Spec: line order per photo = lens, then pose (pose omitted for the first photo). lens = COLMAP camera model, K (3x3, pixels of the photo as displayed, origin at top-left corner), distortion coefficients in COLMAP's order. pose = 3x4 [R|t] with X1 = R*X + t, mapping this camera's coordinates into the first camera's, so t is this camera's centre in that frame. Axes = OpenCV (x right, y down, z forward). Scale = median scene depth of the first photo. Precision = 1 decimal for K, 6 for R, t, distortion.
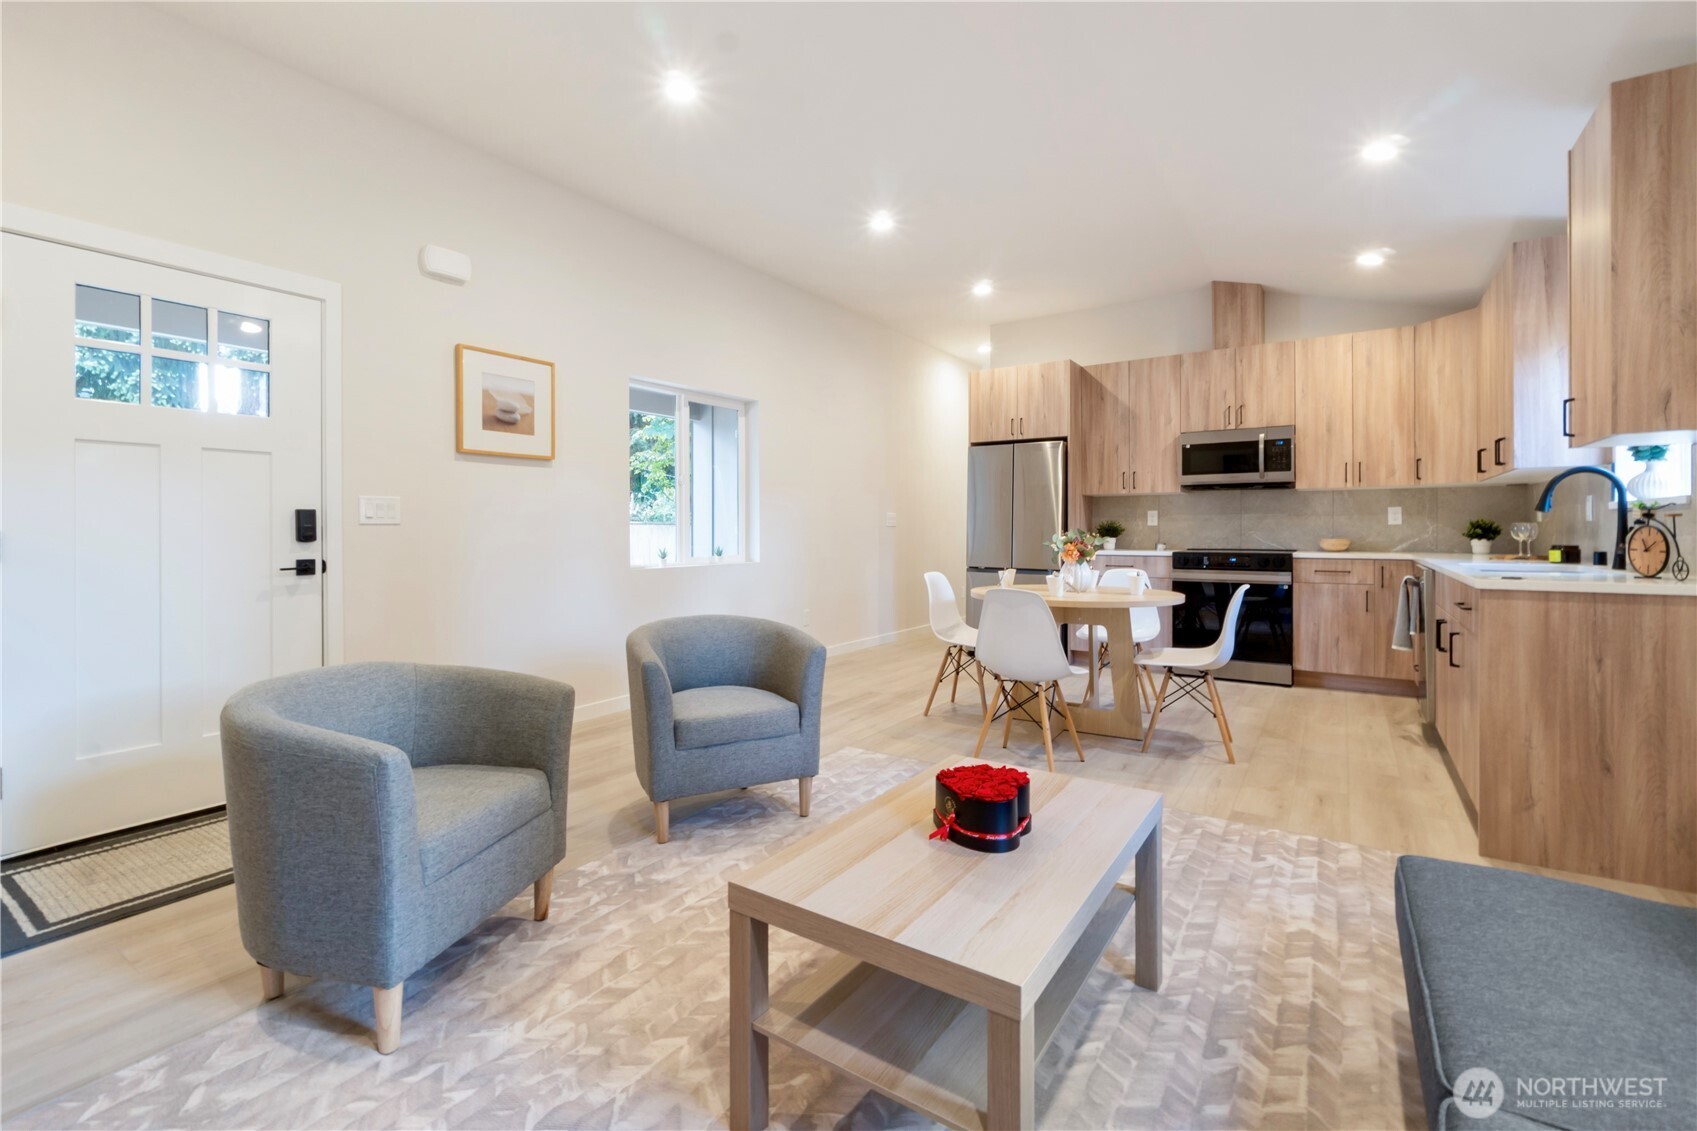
lens RADIAL K [[749.0, 0, 843.1], [0, 749.0, 523.3], [0, 0, 1]] dist [-0.002352, -0.000135]
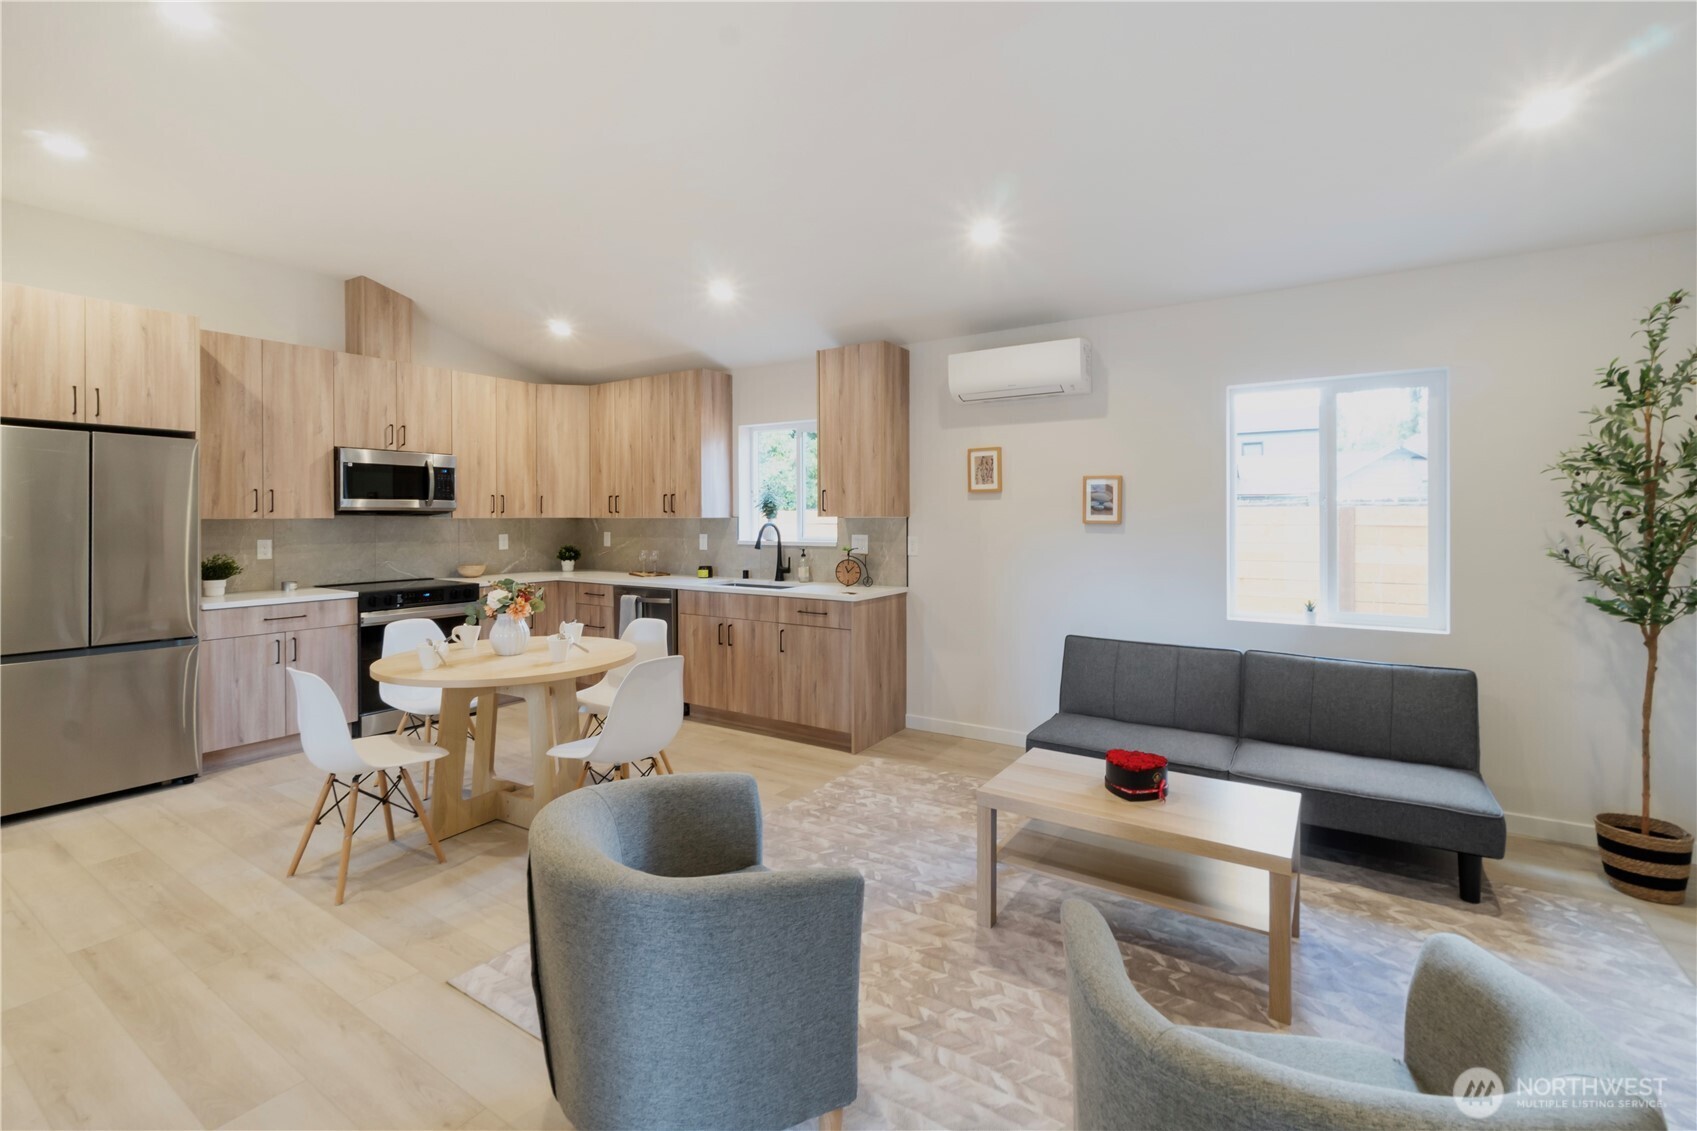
lens RADIAL K [[749.0, 0, 843.1], [0, 749.0, 523.3], [0, 0, 1]] dist [-0.002352, -0.000135]
pose [[-0.009502, -0.006879, 0.999931, -0.410309], [-0.005937, 0.999959, 0.006822, -0.048997], [-0.999937, -0.005872, -0.009543, 0.484320]]
